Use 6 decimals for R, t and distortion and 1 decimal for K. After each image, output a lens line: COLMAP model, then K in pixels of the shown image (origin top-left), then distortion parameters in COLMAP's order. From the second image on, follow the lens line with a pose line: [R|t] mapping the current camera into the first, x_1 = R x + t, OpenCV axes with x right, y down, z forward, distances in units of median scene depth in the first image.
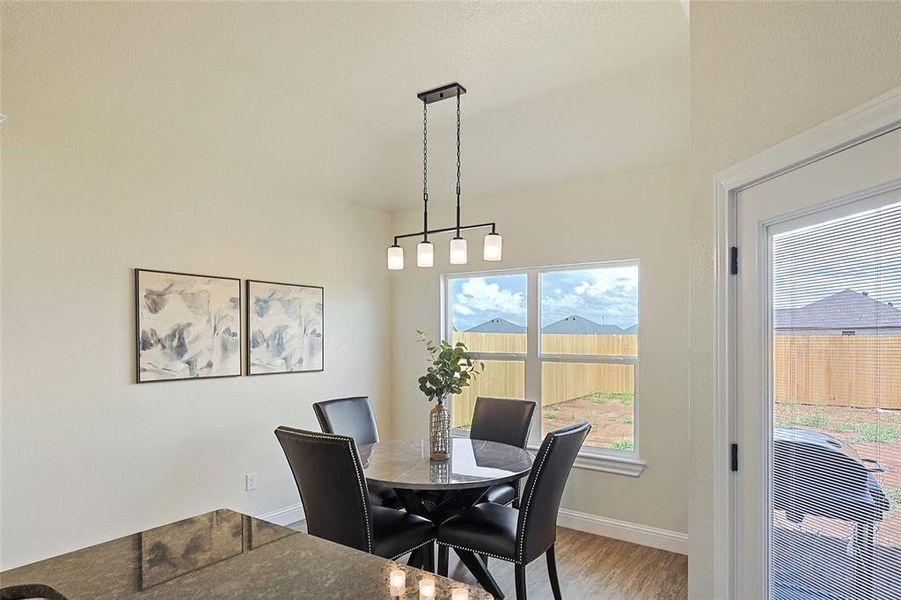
lens RADIAL K [[527.7, 0, 456.2], [0, 527.7, 343.1], [0, 0, 1]] dist [-0.008187, 0.004200]
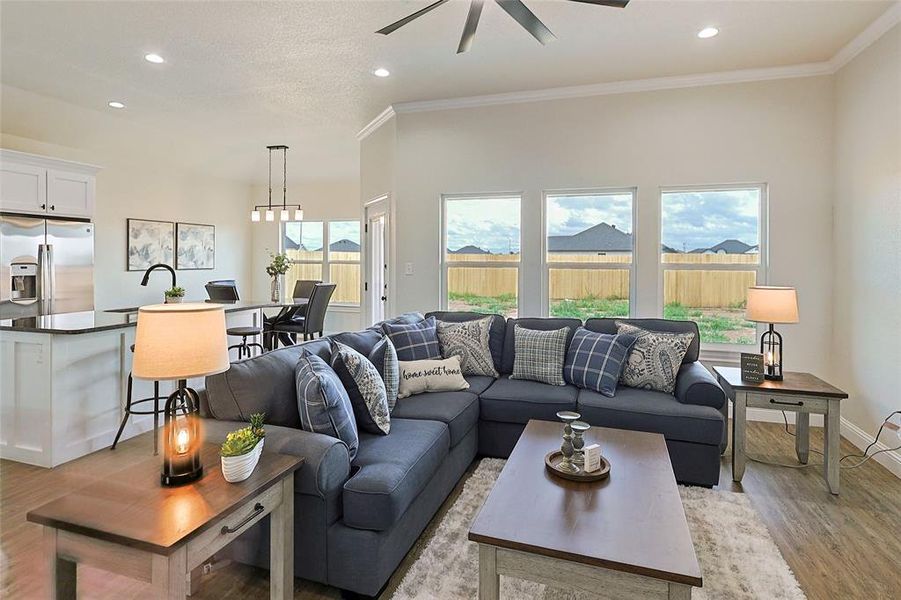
lens RADIAL K [[468.7, 0, 449.9], [0, 468.7, 256.3], [0, 0, 1]] dist [-0.007028, 0.002213]
pose [[0.954312, 0.005958, 0.298752, 0.080551], [-0.002039, 0.999908, -0.013427, 0.036162], [-0.298805, 0.012205, 0.954236, -1.165177]]
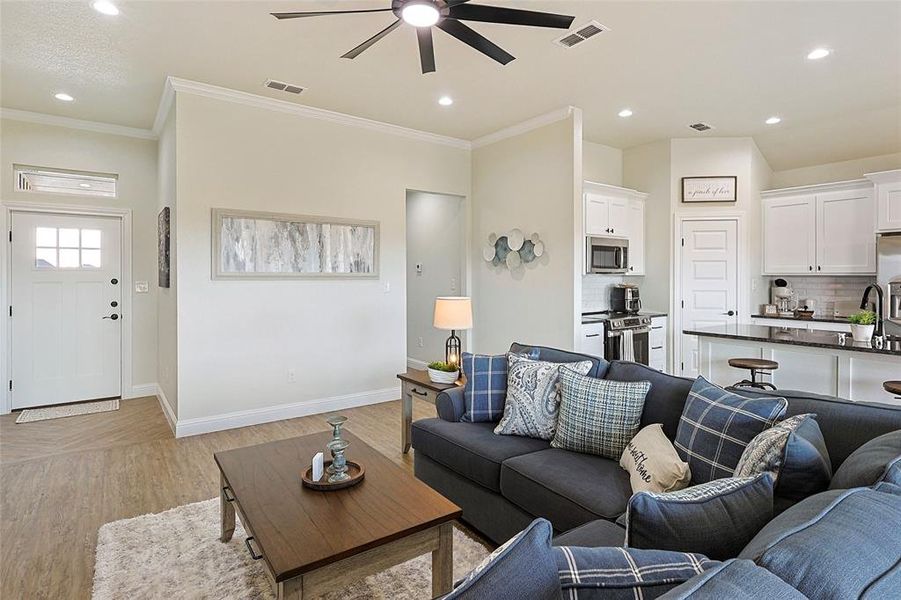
lens RADIAL K [[468.7, 0, 454.1], [0, 468.7, 273.9], [0, 0, 1]] dist [-0.007028, 0.002213]
pose [[-0.315095, -0.001581, -0.949059, 0.926320], [-0.010925, 0.999938, 0.001961, 0.028021], [0.948997, 0.010986, -0.315093, -0.326653]]
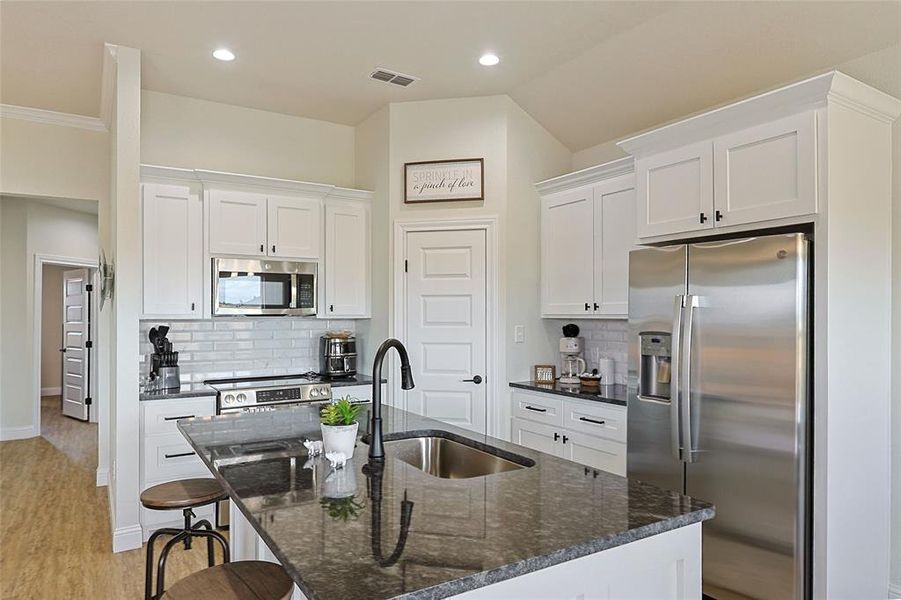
lens RADIAL K [[566.3, 0, 448.3], [0, 566.3, 312.3], [0, 0, 1]] dist [-0.006220, 0.002265]
pose [[-0.388422, -0.001253, -0.921481, 0.242372], [-0.008196, 0.999964, 0.002095, 0.010590], [0.921445, 0.008366, -0.388419, 0.479580]]
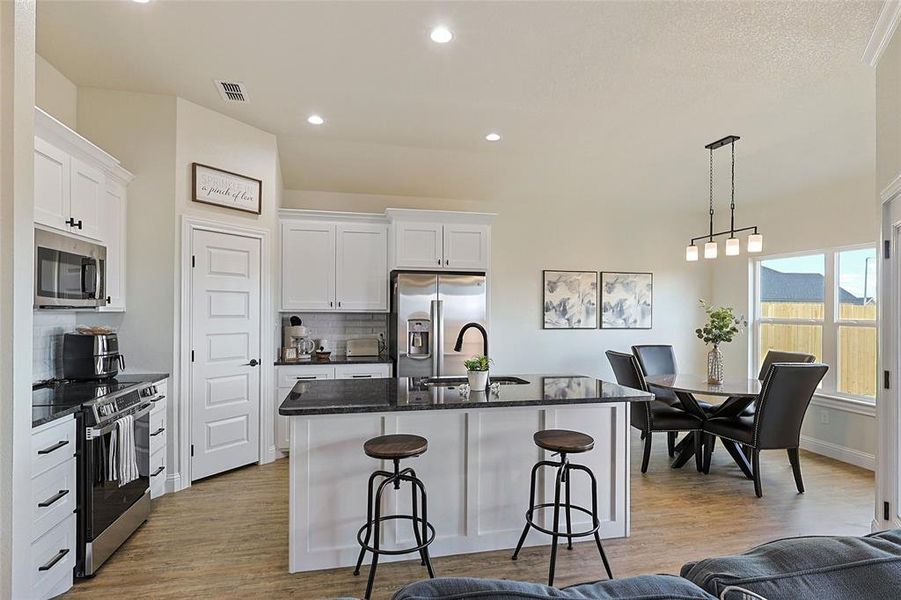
lens RADIAL K [[468.7, 0, 451.8], [0, 468.7, 312.0], [0, 0, 1]] dist [-0.007028, 0.002213]
pose [[0.739329, 0.005249, -0.673324, 0.289378], [-0.012981, 0.999895, -0.006458, 0.026769], [0.673219, 0.013515, 0.739319, -0.475969]]
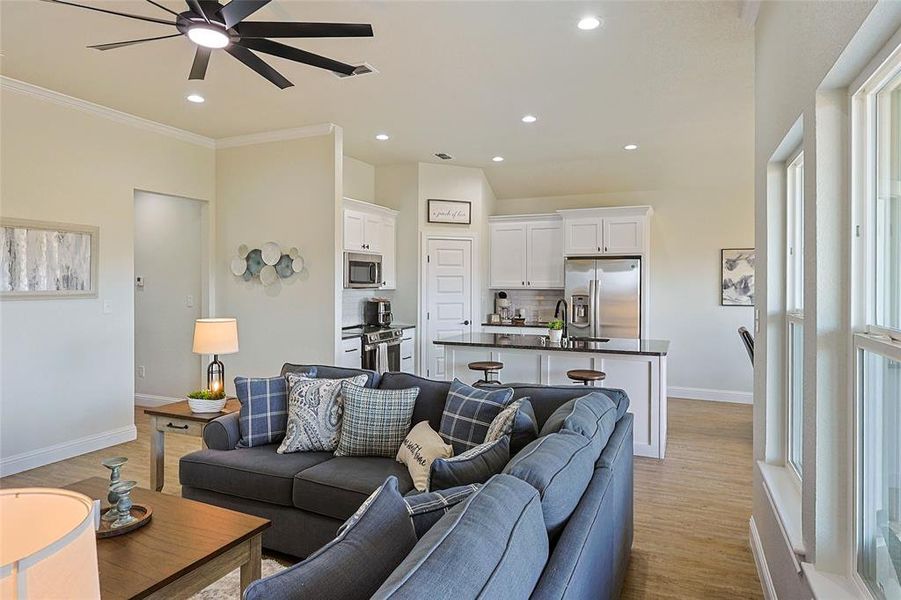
lens RADIAL K [[527.7, 0, 452.3], [0, 527.7, 280.6], [0, 0, 1]] dist [-0.008187, 0.004200]
pose [[0.200460, -0.000707, -0.979702, 1.100286], [-0.012351, 0.999918, -0.003249, -0.000347], [0.979624, 0.012752, 0.200435, -0.395814]]
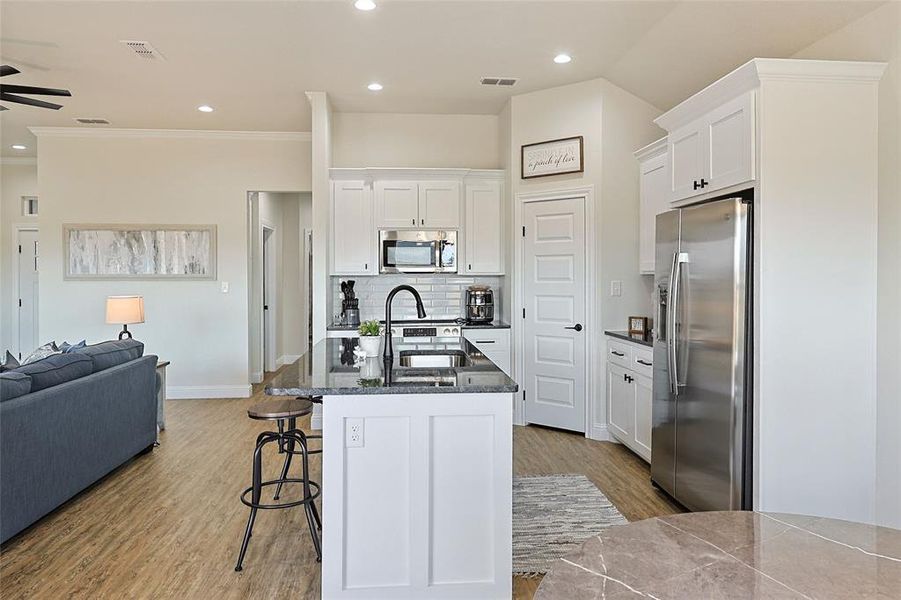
lens RADIAL K [[602.2, 0, 458.9], [0, 602.2, 276.1], [0, 0, 1]] dist [-0.003720, -0.002464]
pose [[-0.756271, 0.004361, -0.654244, 0.300460], [-0.002846, 0.999946, 0.009955, 0.015449], [0.654252, 0.009391, -0.756218, 0.998694]]
